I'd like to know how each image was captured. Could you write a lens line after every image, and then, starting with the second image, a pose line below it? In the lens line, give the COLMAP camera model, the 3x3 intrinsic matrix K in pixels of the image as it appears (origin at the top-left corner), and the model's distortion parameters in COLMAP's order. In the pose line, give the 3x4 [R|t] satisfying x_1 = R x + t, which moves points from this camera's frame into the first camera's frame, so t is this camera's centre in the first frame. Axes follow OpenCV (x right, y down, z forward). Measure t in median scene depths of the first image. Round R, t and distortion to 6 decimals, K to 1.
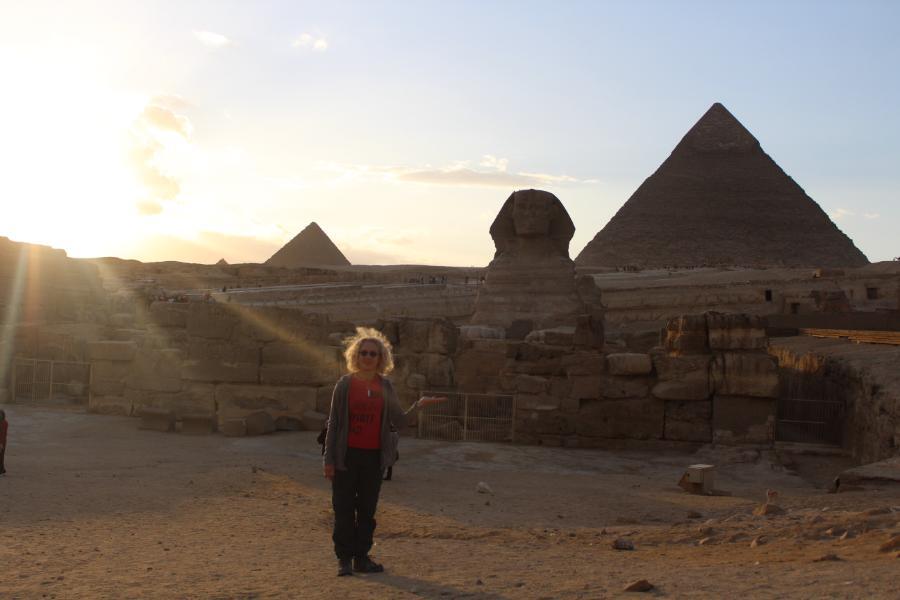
lens RADIAL K [[1038.8, 0, 448.2], [0, 1038.8, 295.1], [0, 0, 1]] dist [-0.098489, 0.000000]
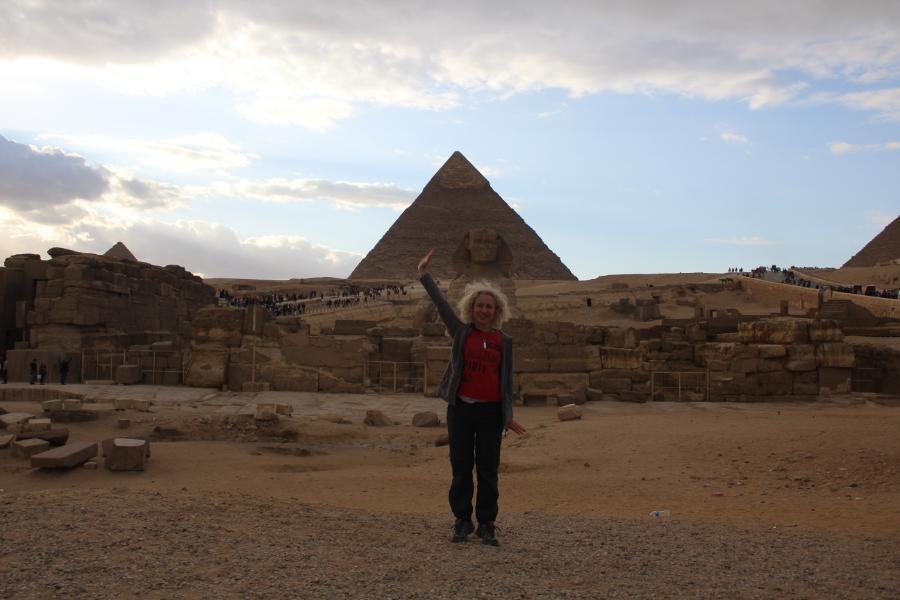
lens RADIAL K [[840.2, 0, 452.9], [0, 840.2, 305.1], [0, 0, 1]] dist [-0.098250, 0.000000]
pose [[0.958242, -0.013409, 0.285644, -0.676212], [0.011658, 0.999901, 0.007833, -0.024264], [-0.285721, -0.004176, 0.958304, -0.142957]]
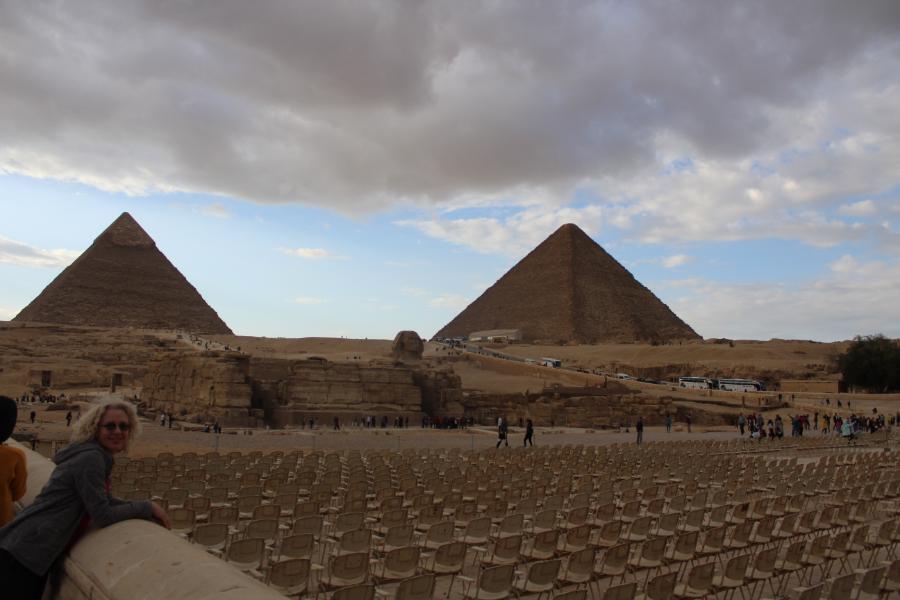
lens RADIAL K [[747.8, 0, 449.7], [0, 747.8, 302.0], [0, 0, 1]] dist [-0.133232, 0.073883]
pose [[0.669541, 0.061158, 0.740254, -2.733097], [-0.027649, 0.997966, -0.057441, -0.176801], [-0.742261, 0.017992, 0.669870, -0.497214]]
